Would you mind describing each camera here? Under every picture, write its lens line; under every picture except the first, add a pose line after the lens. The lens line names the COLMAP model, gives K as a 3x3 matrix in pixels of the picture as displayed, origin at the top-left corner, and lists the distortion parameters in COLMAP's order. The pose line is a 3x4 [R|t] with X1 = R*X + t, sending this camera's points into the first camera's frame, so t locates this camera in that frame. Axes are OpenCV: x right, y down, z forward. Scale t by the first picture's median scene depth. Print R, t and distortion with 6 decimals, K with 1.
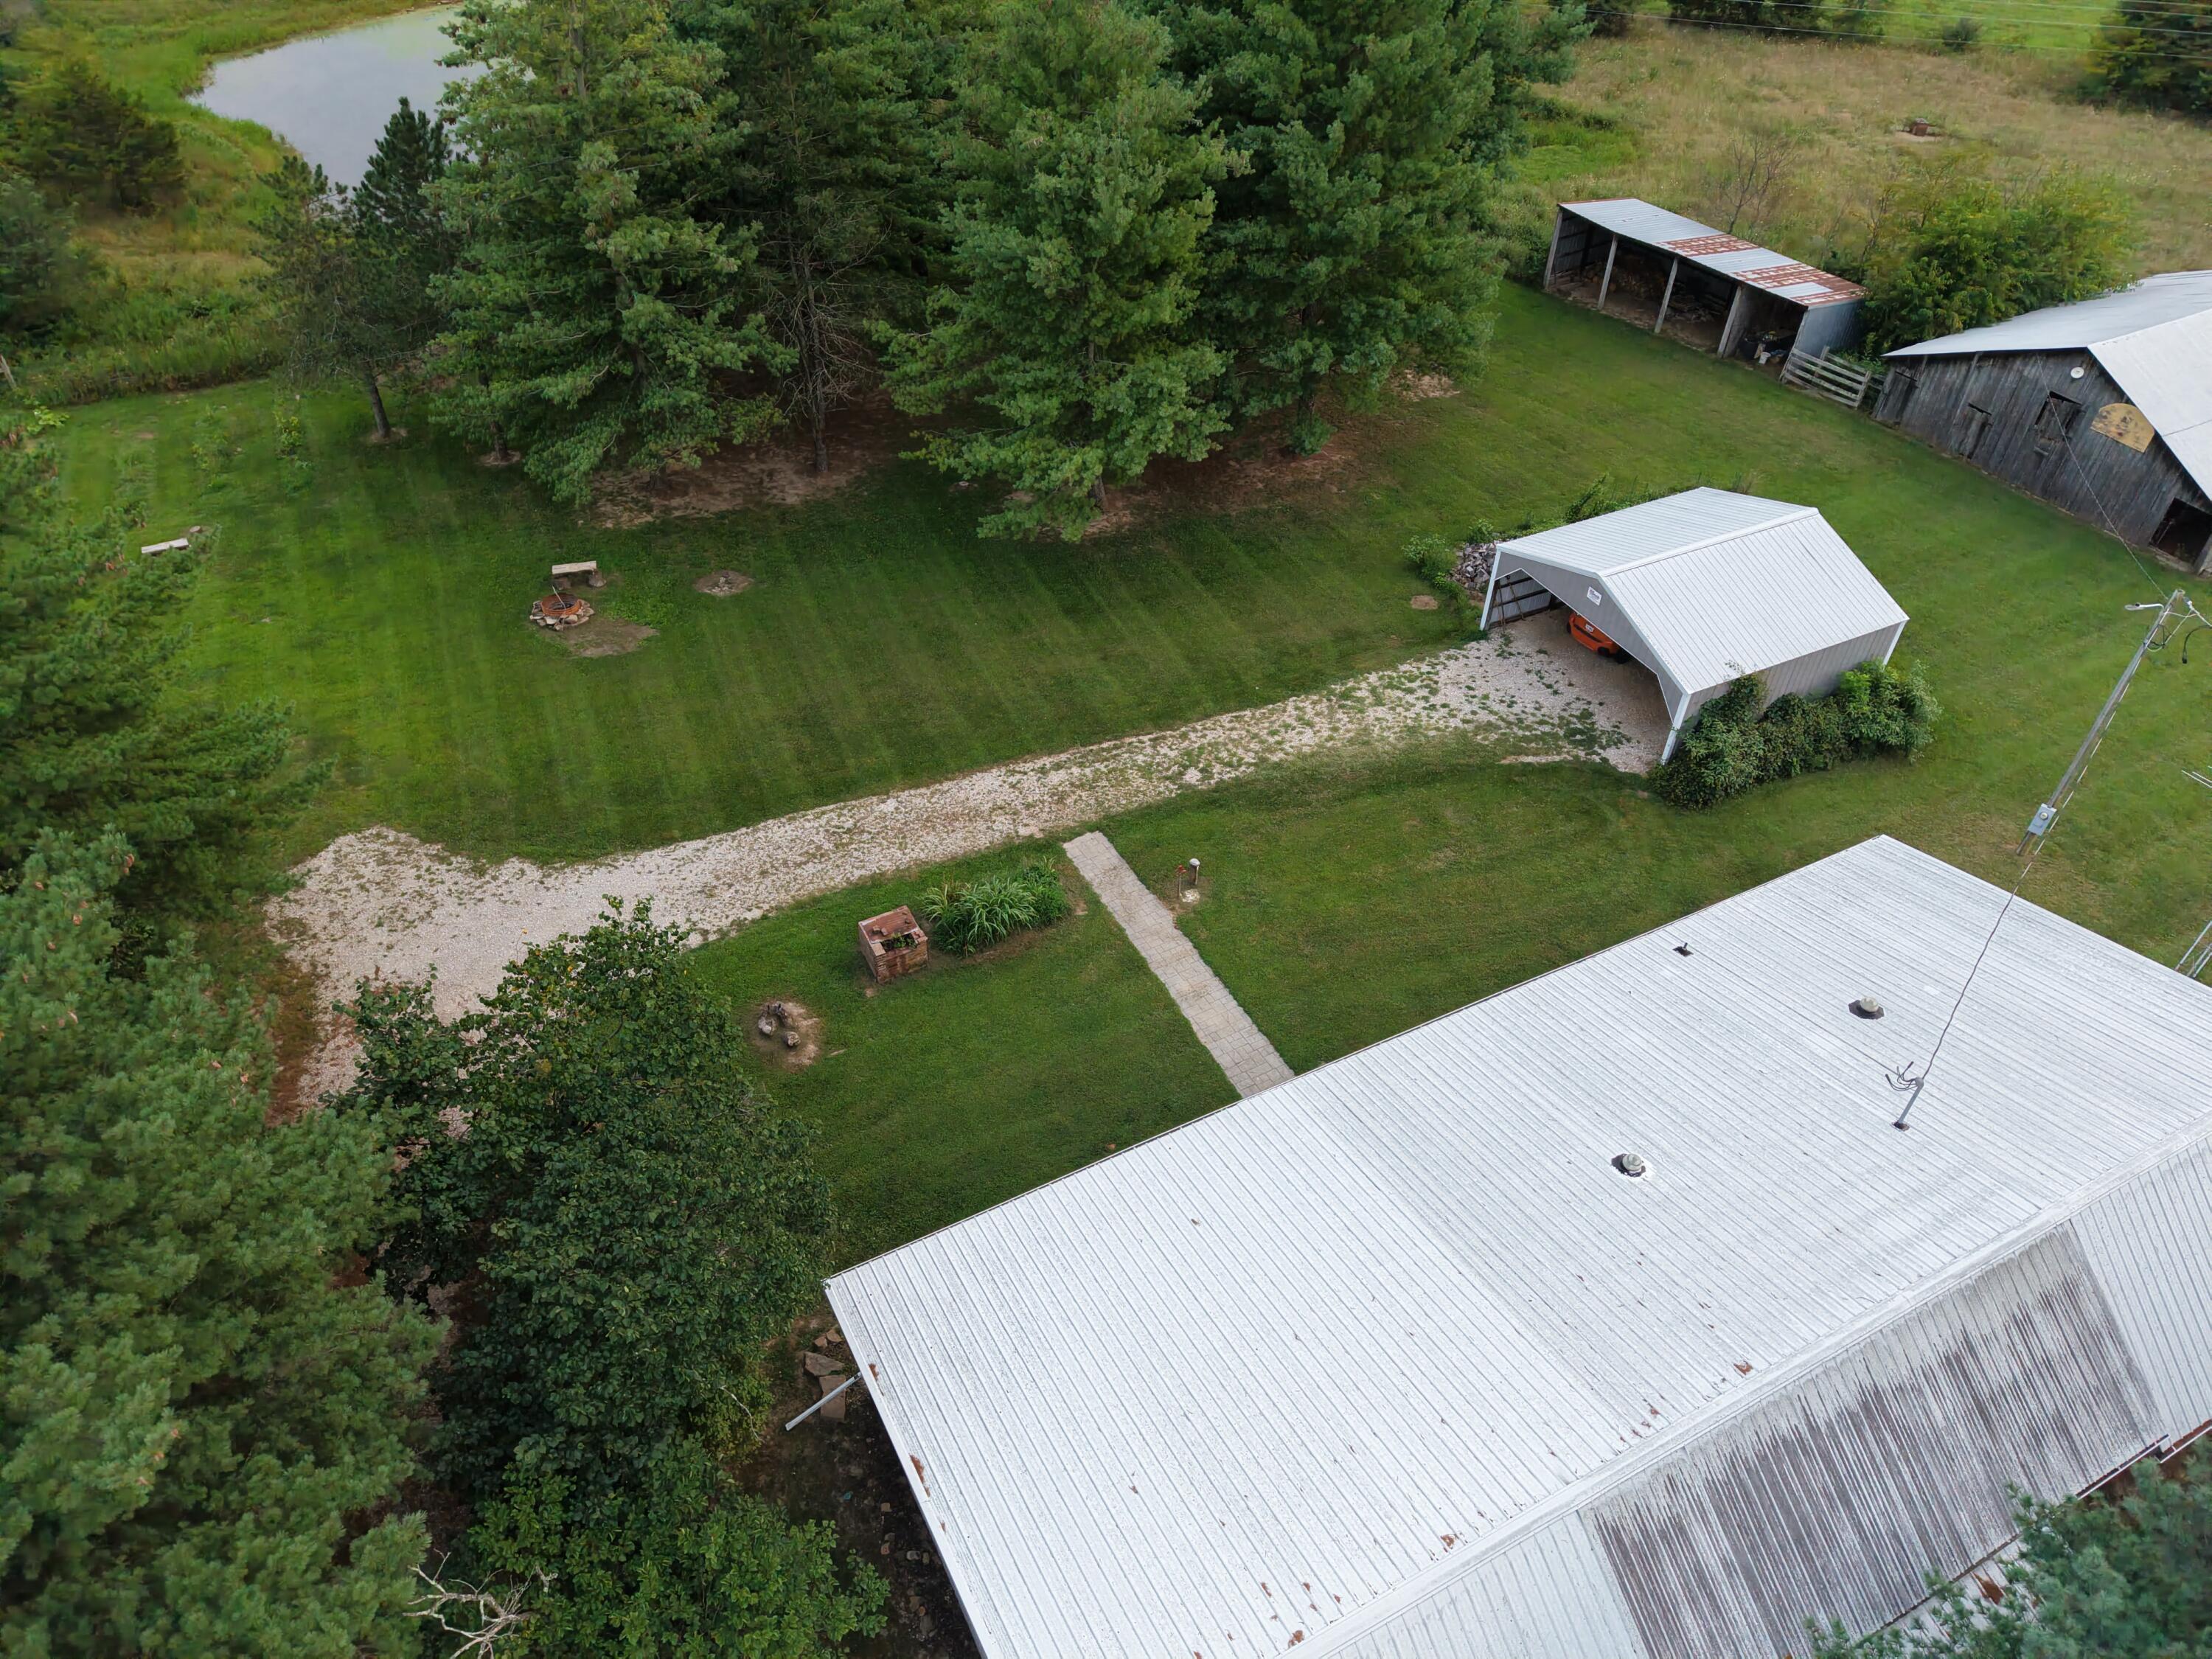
lens RADIAL K [[1475.0, 0, 1111.8], [0, 1475.0, 817.1], [0, 0, 1]] dist [0.028658, -0.021899]
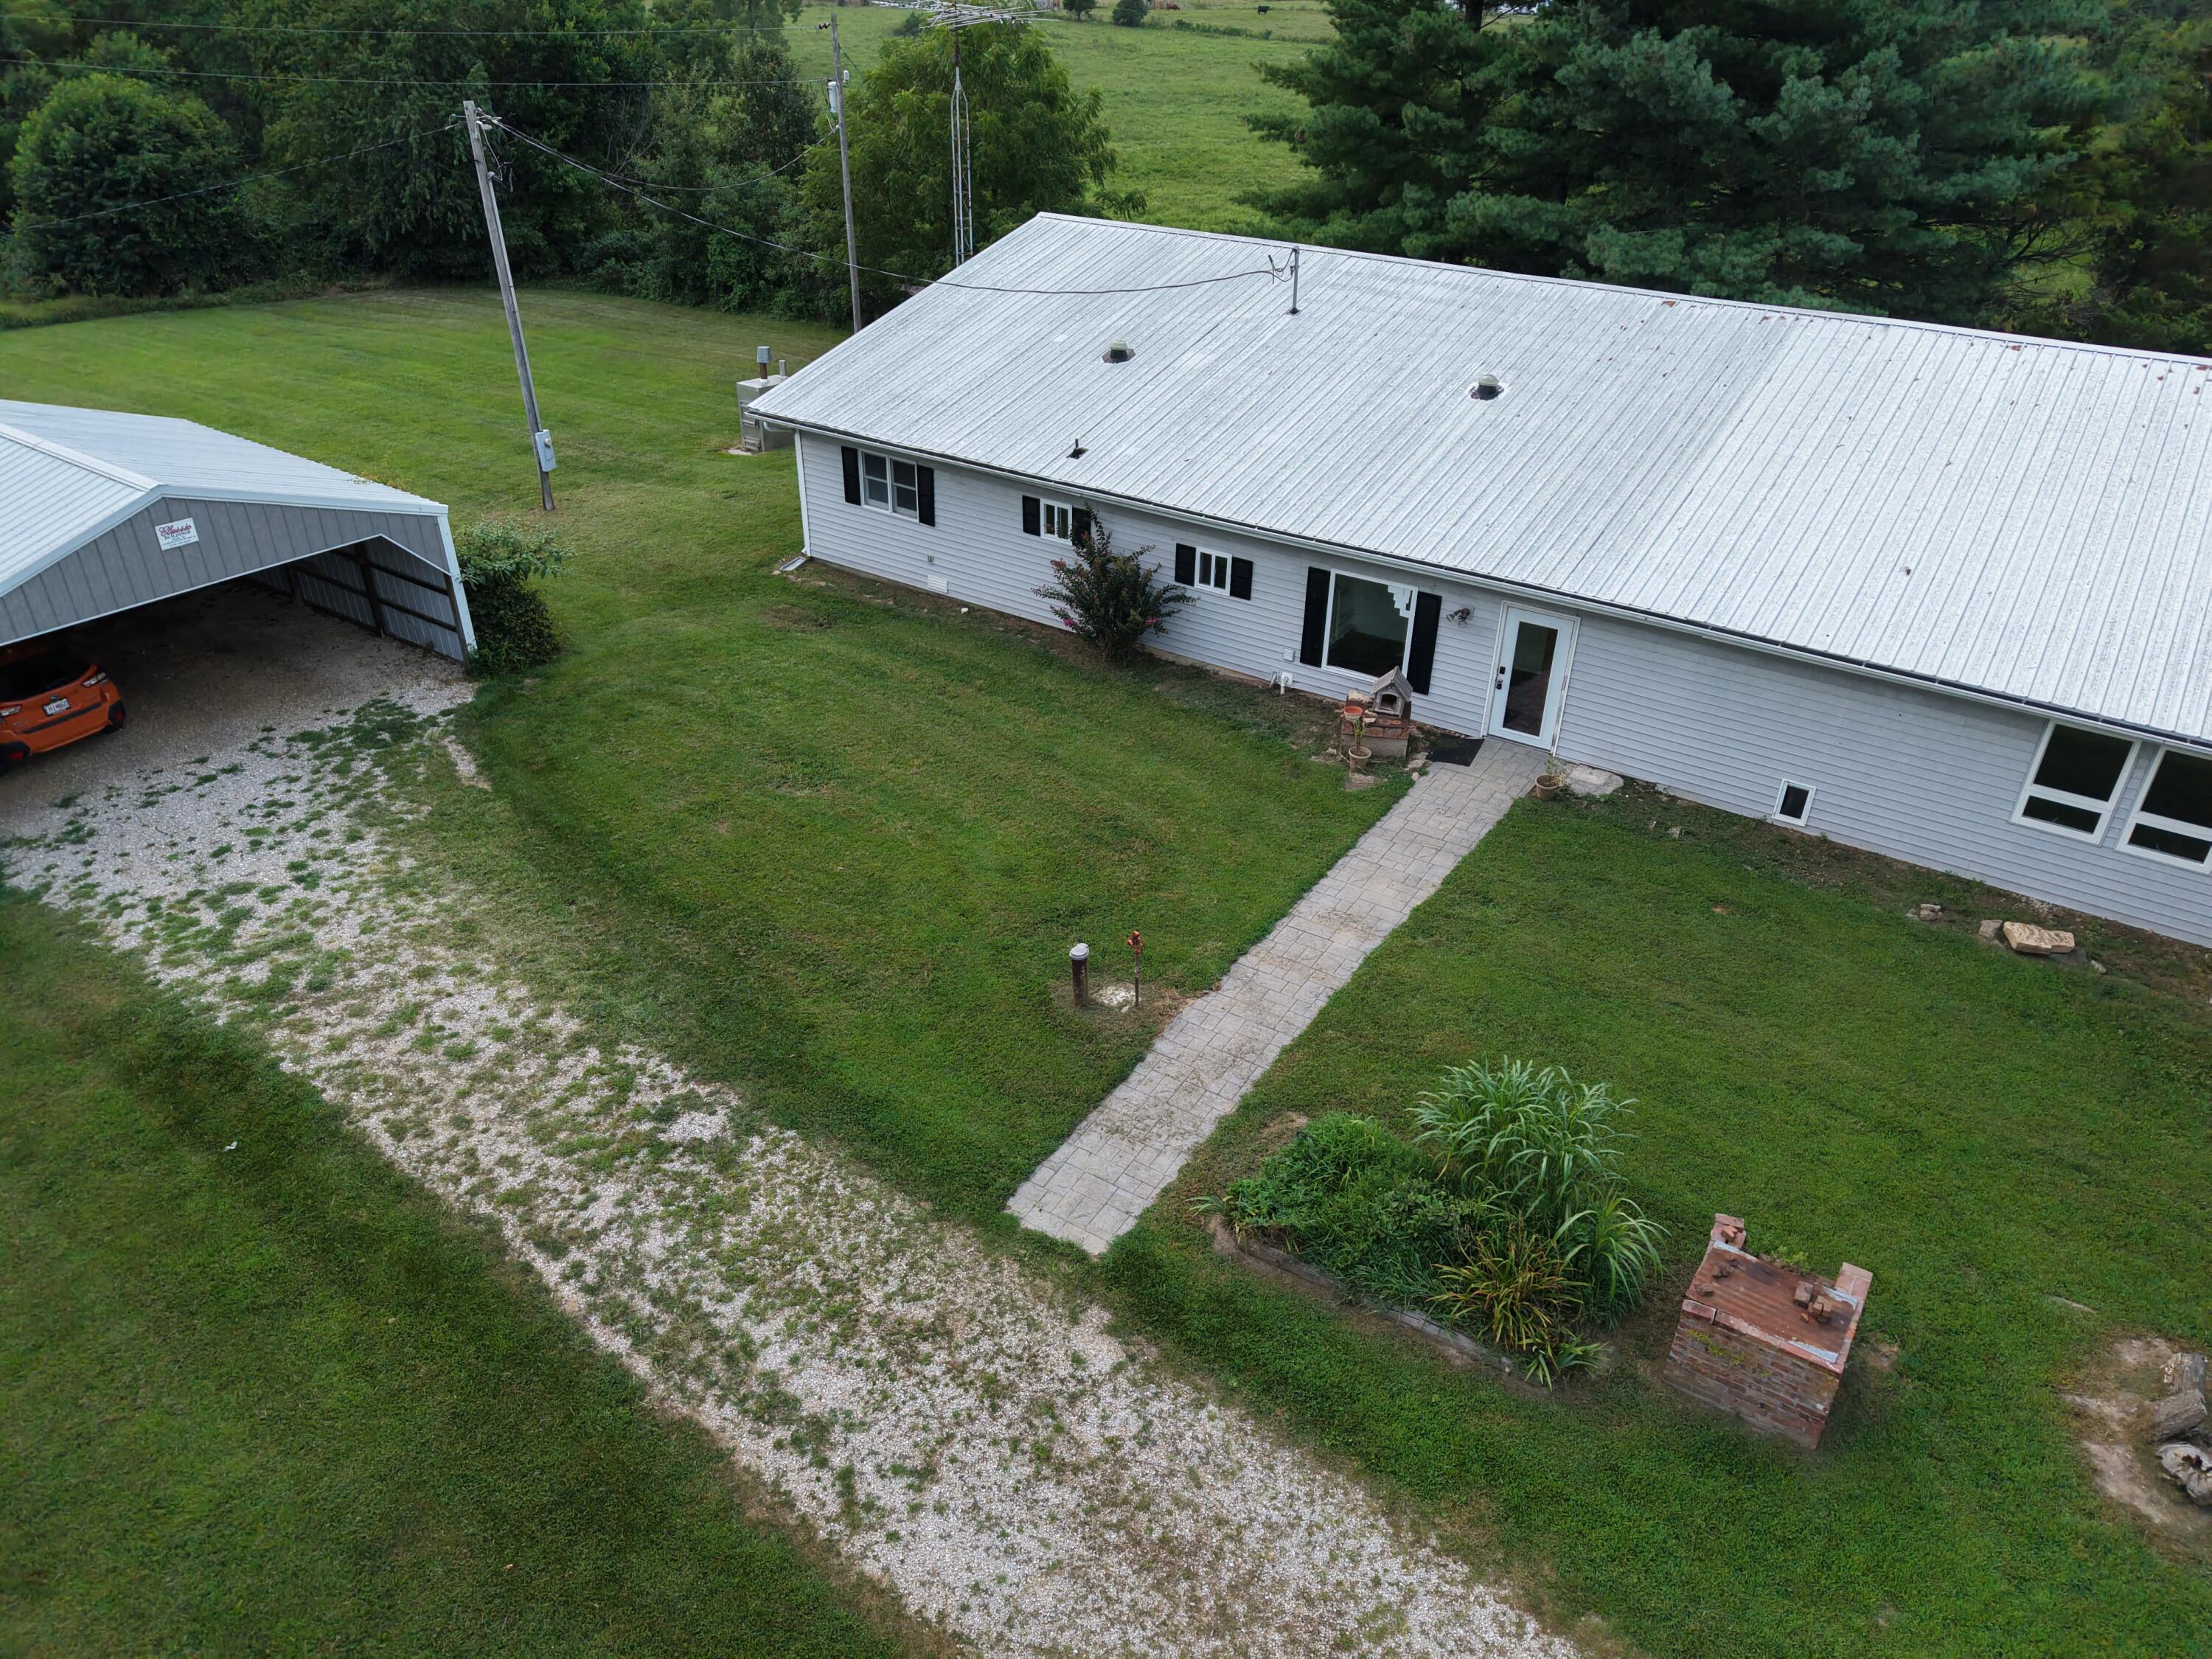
lens RADIAL K [[1475.0, 0, 1110.3], [0, 1475.0, 838.9], [0, 0, 1]] dist [0.028658, -0.021899]
pose [[-0.474247, -0.472418, 0.742907, -0.244044], [0.569526, 0.478864, 0.668079, -0.258233], [-0.671364, 0.739939, 0.041954, 0.859706]]
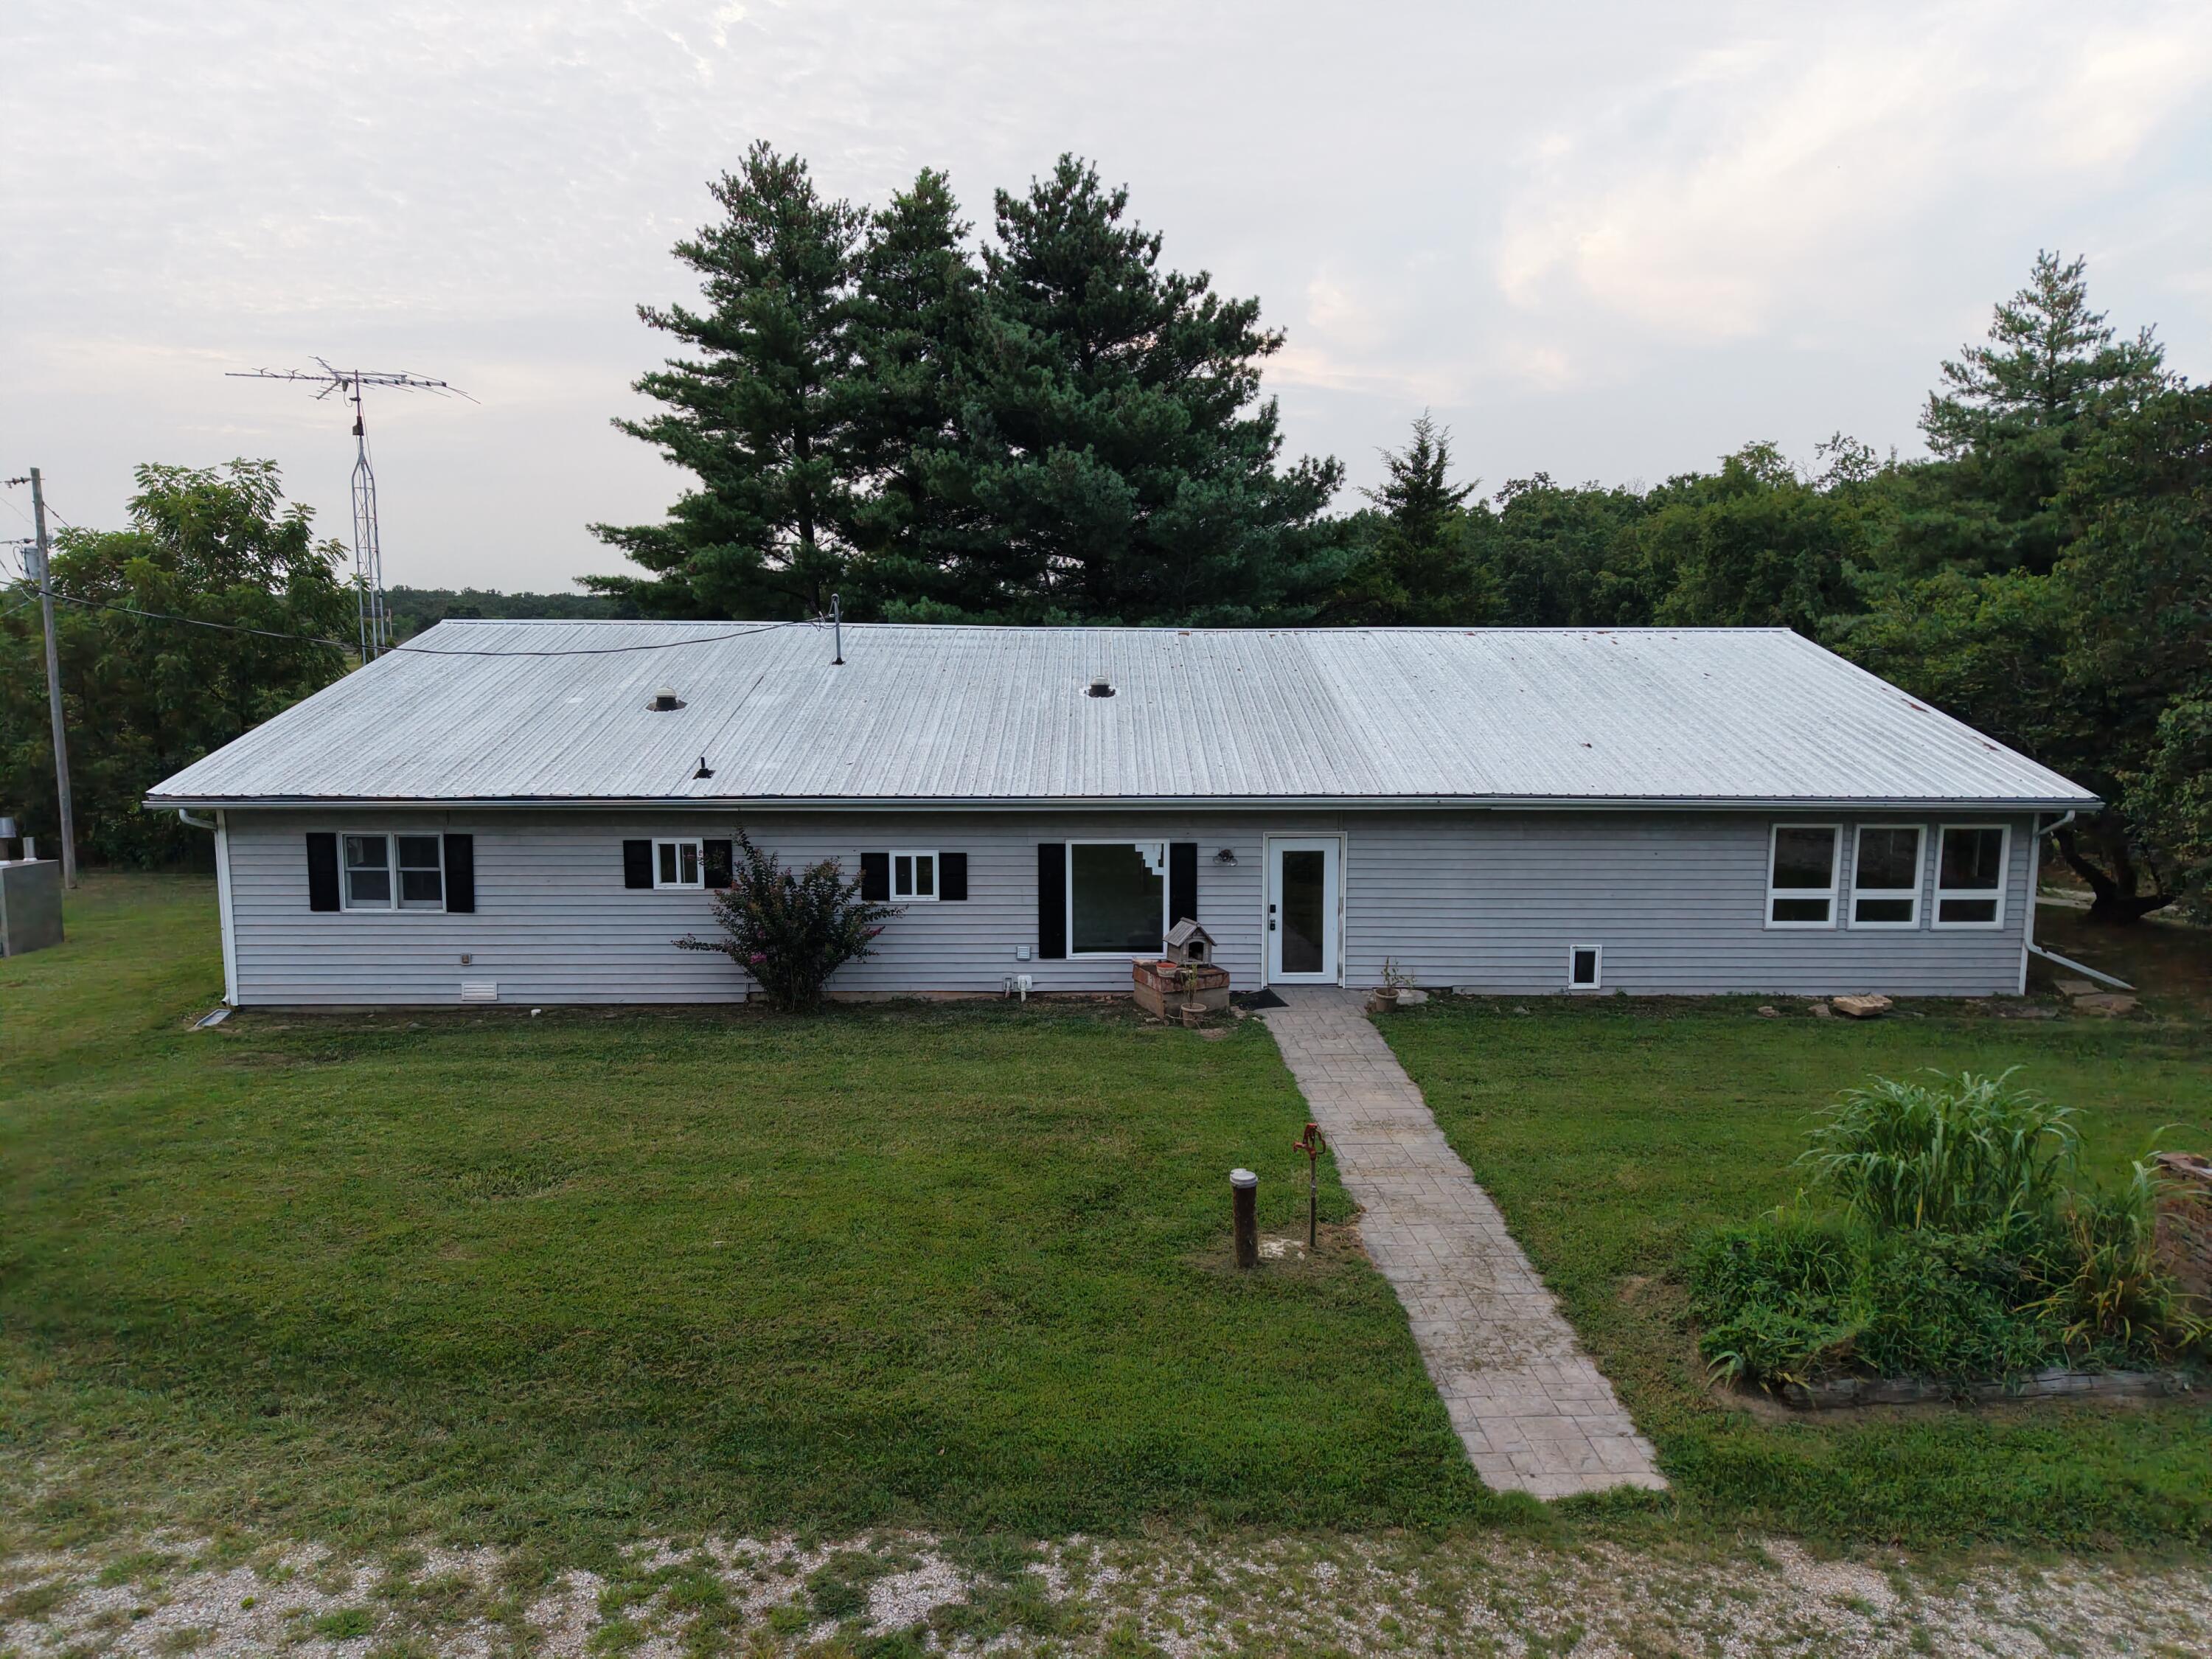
lens RADIAL K [[1475.0, 0, 1108.4], [0, 1475.0, 838.1], [0, 0, 1]] dist [0.028658, -0.021899]
pose [[-0.894951, -0.075725, 0.439692, -0.047326], [0.284631, 0.662003, 0.693352, -0.225172], [-0.343581, 0.745666, -0.570906, 1.031337]]
